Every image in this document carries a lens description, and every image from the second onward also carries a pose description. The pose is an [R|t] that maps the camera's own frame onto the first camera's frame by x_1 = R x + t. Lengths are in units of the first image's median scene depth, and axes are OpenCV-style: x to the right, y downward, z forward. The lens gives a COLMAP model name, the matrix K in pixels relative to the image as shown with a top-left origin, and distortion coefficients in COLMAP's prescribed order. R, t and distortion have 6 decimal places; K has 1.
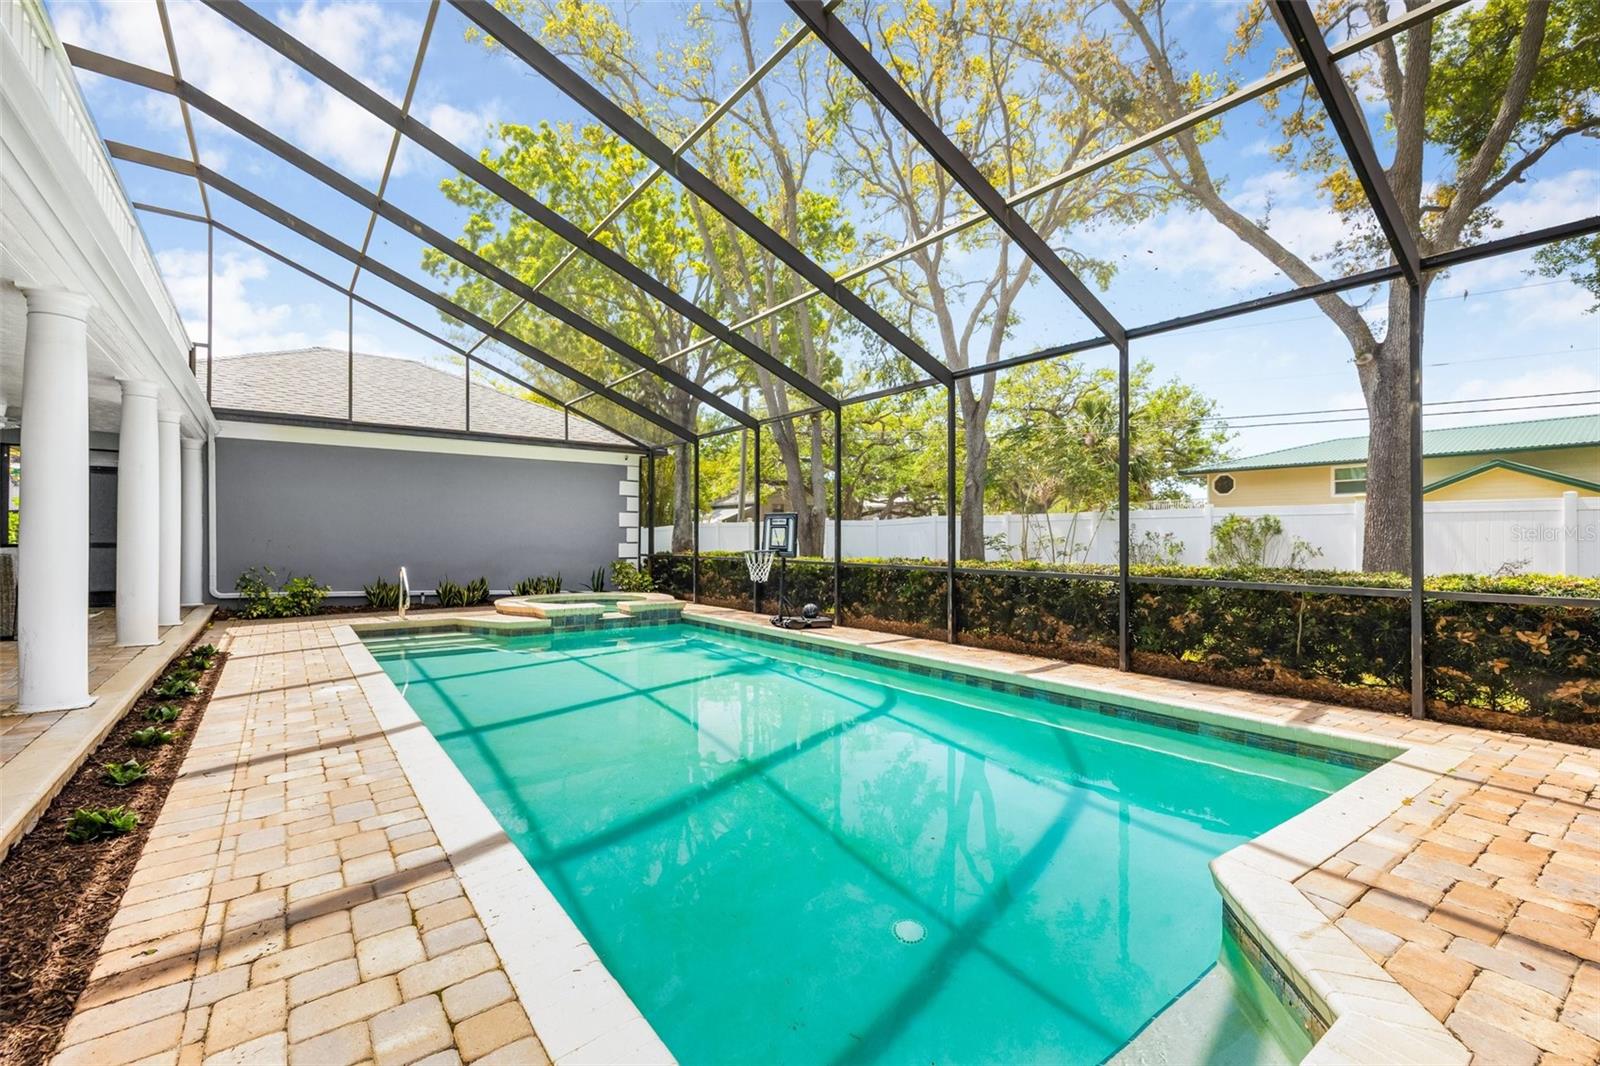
lens RADIAL K [[687.8, 0, 800.0], [0, 687.8, 533.0], [0, 0, 1]] dist [0.000658, 0.000129]
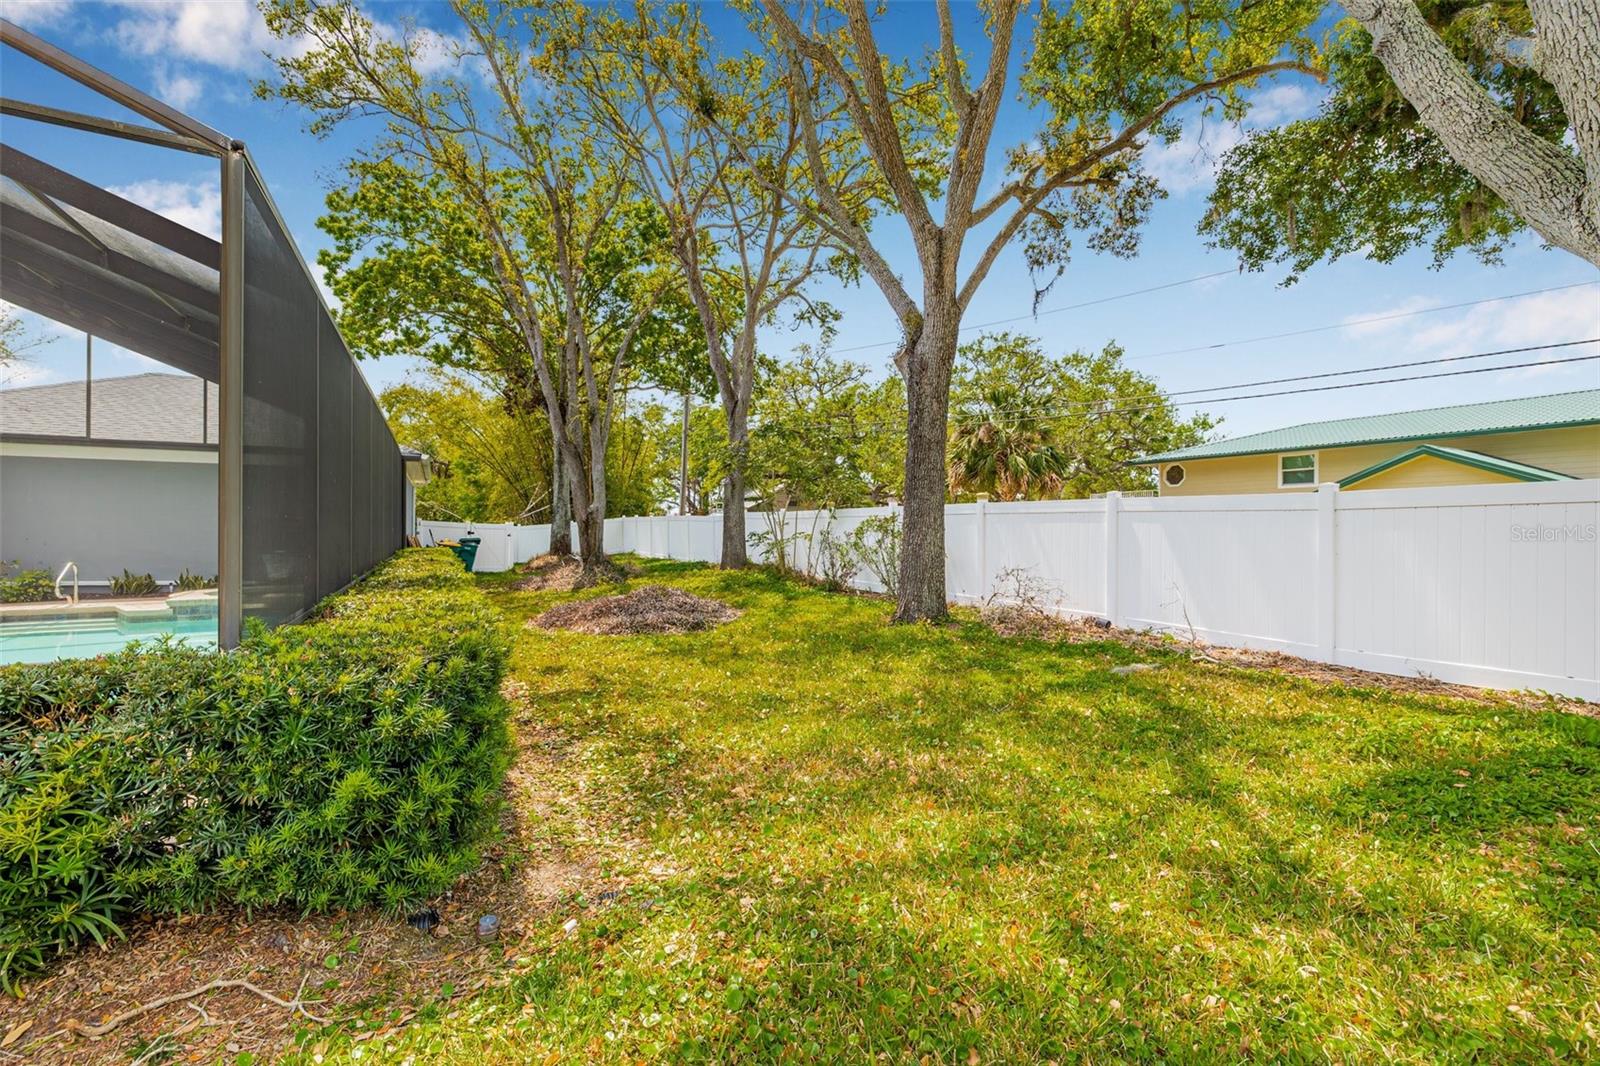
lens RADIAL K [[665.5, 0, 781.3], [0, 665.5, 530.4], [0, 0, 1]] dist [-0.001101, -0.000089]
pose [[0.985948, 0.002270, -0.167038, 0.805209], [-0.000282, 0.999929, 0.011928, -0.019576], [0.167053, -0.011713, 0.985878, 0.070386]]
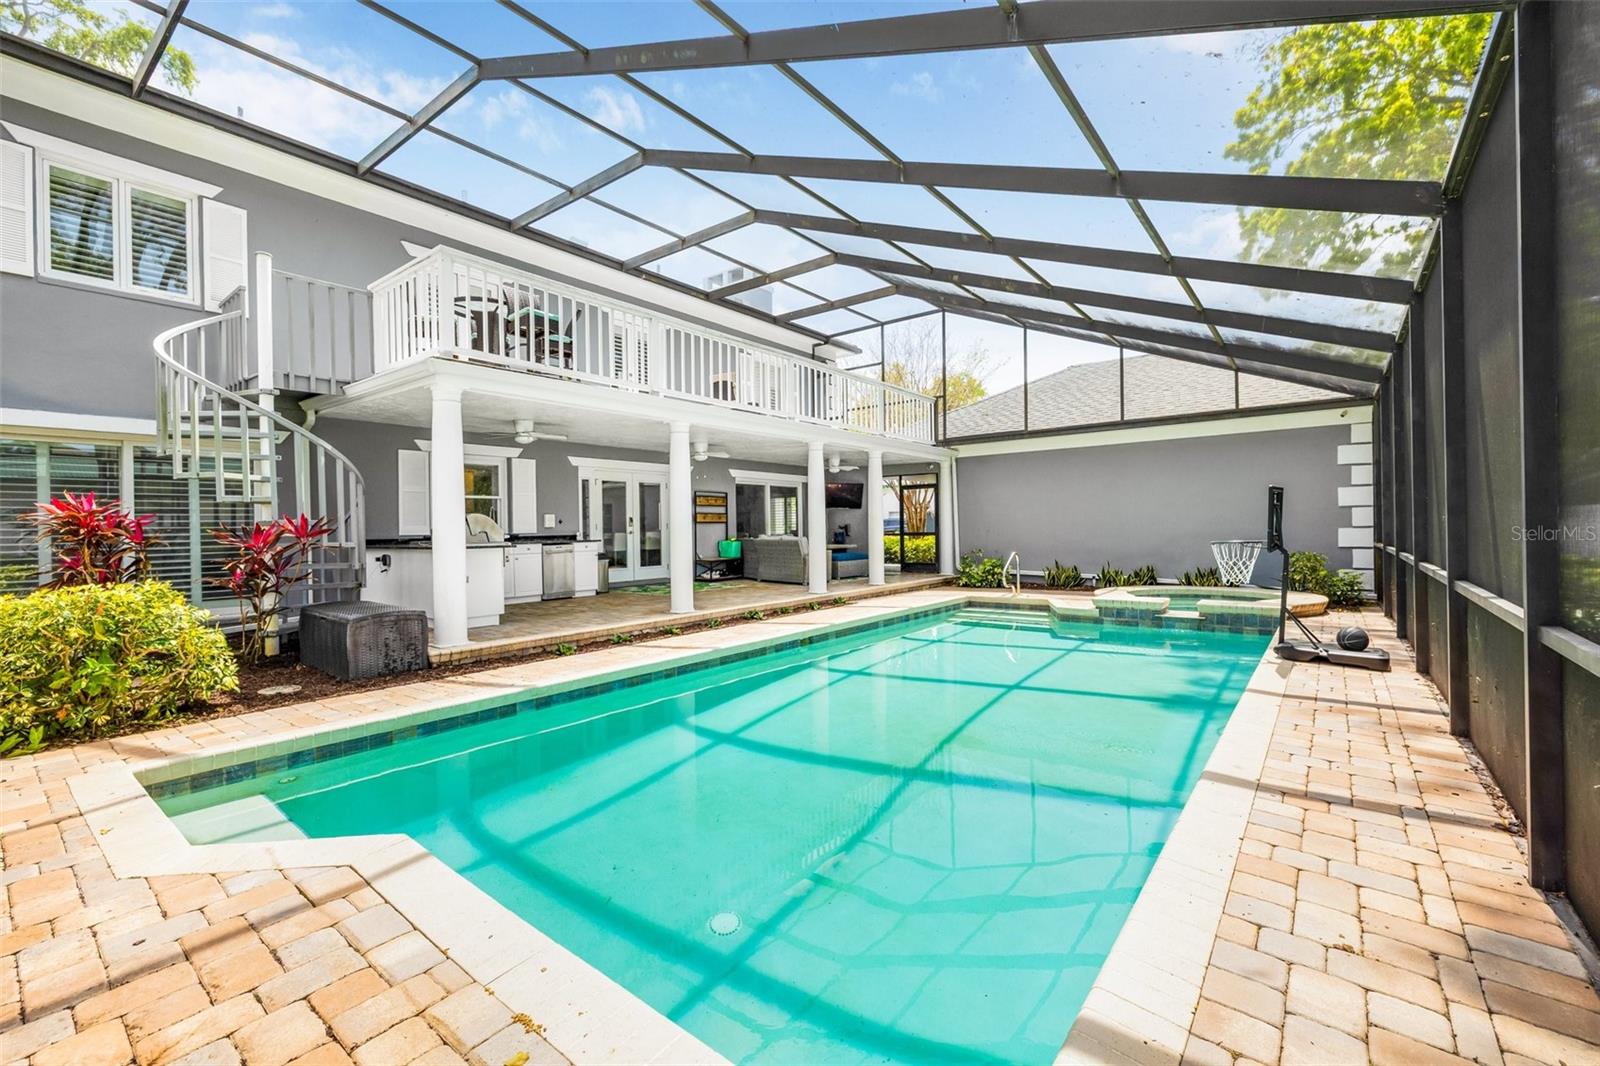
lens RADIAL K [[680.7, 0, 795.3], [0, 680.7, 531.4], [0, 0, 1]] dist [0.001072, -0.000210]
pose [[0.254069, -0.003436, -0.967180, 0.448510], [0.025732, 0.999664, 0.003208, 0.000955], [0.966844, -0.025702, 0.254072, 0.331154]]
